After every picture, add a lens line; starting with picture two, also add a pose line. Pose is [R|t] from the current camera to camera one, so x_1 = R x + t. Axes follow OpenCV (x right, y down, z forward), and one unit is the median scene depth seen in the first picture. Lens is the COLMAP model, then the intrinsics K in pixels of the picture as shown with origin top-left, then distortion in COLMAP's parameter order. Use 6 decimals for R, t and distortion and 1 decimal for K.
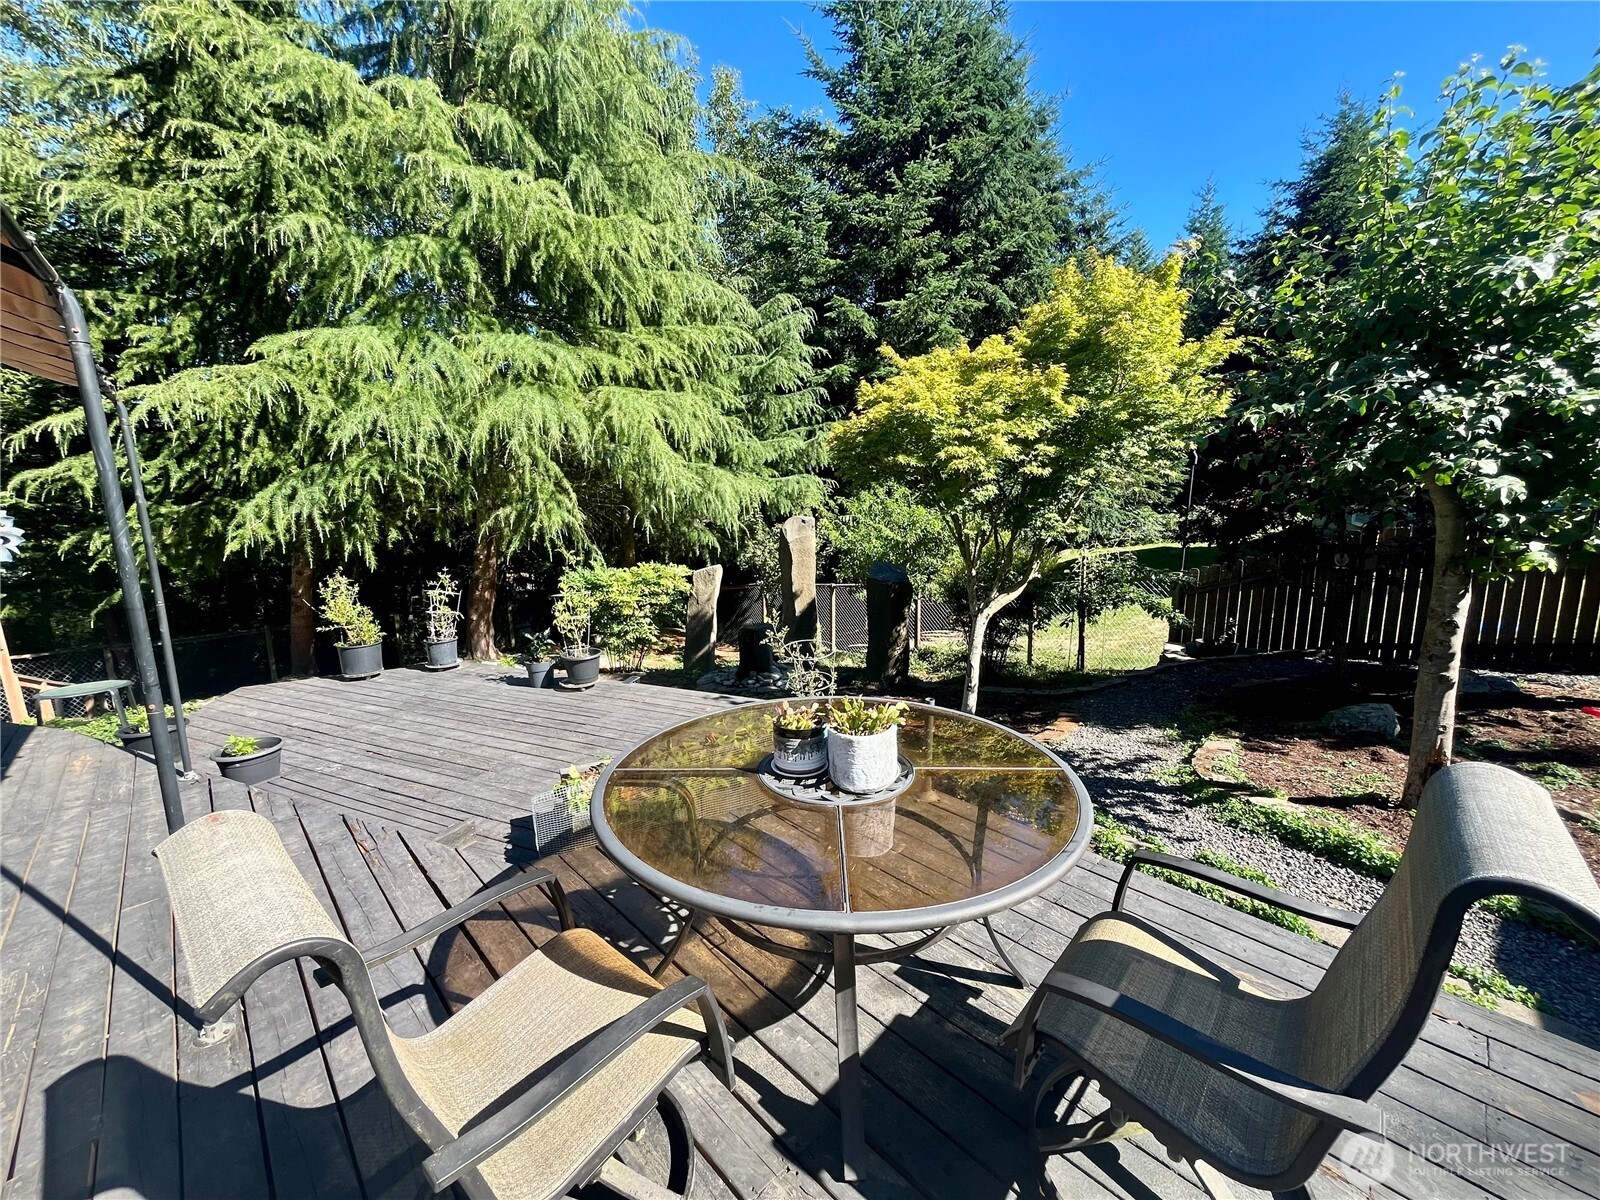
lens RADIAL K [[652.2, 0, 808.5], [0, 652.2, 606.5], [0, 0, 1]] dist [-0.003412, 0.001108]
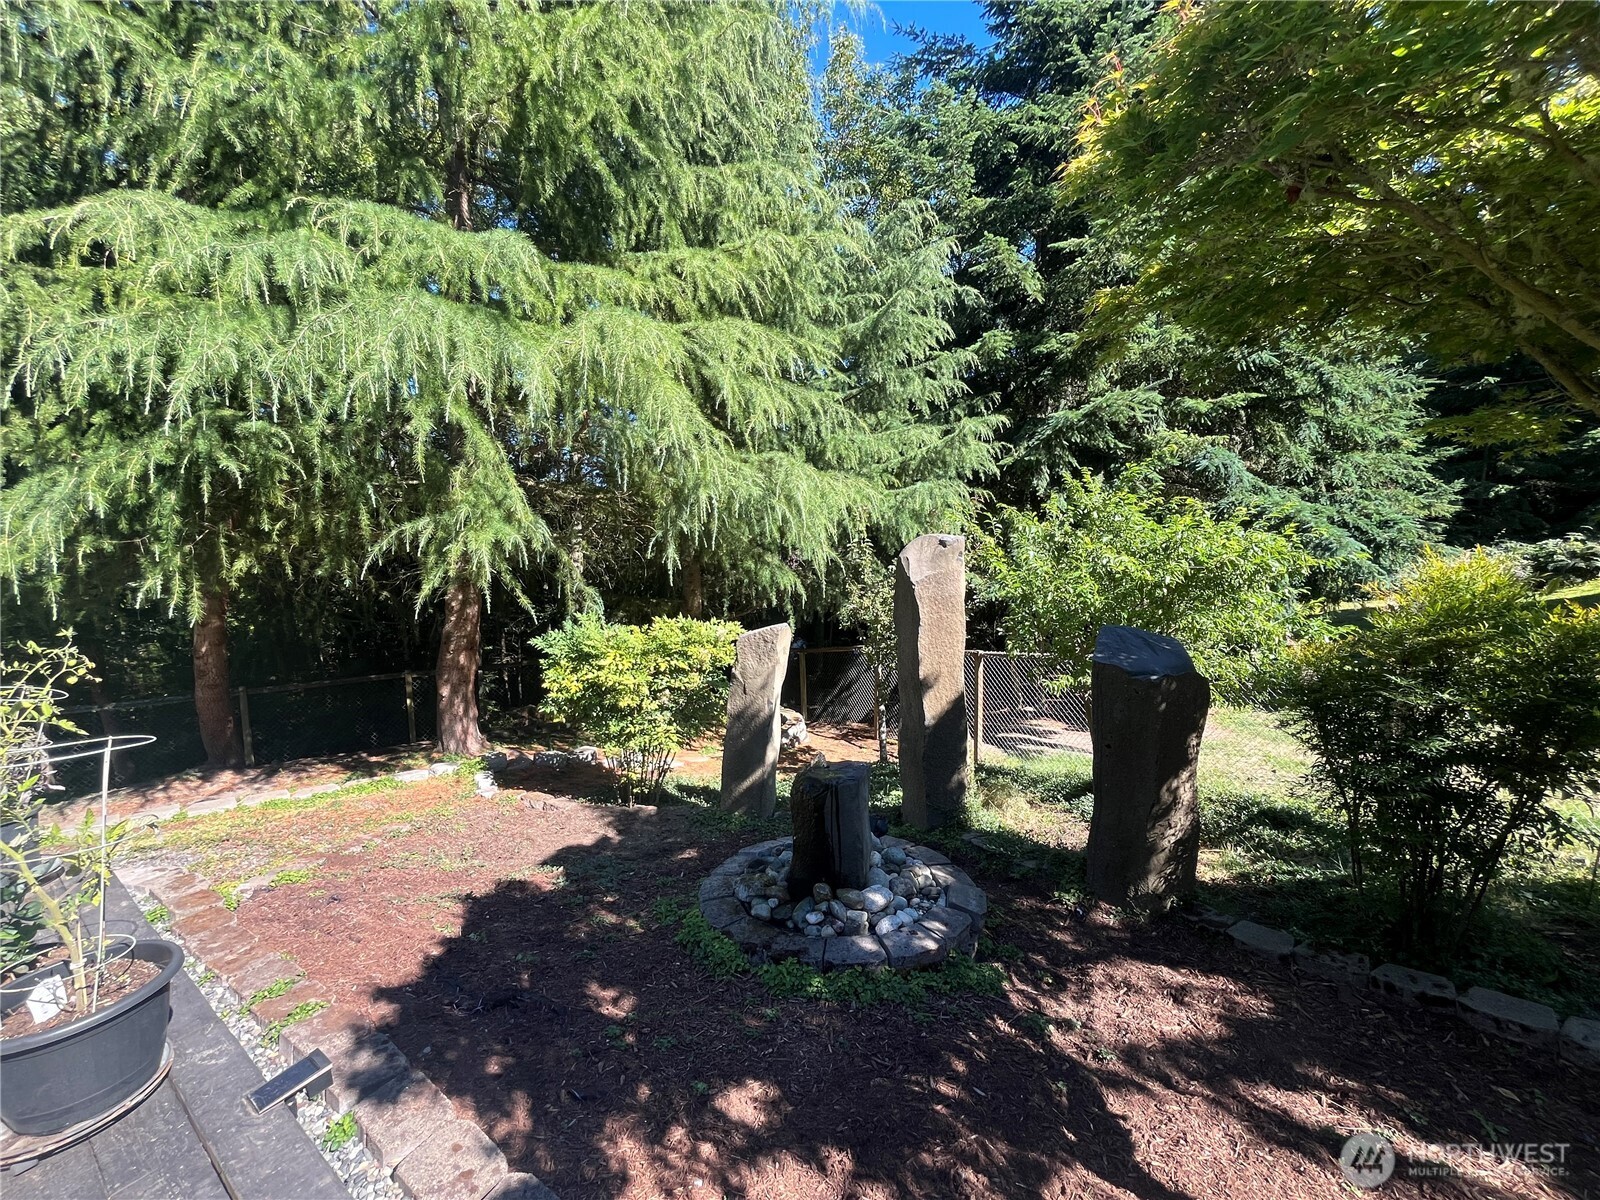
lens RADIAL K [[652.2, 0, 803.5], [0, 652.2, 606.9], [0, 0, 1]] dist [-0.003412, 0.001108]
pose [[0.980447, 0.013050, -0.196351, -0.012918], [-0.027928, 0.996926, -0.073196, -0.036647], [0.194792, 0.077248, 0.977798, 0.445804]]
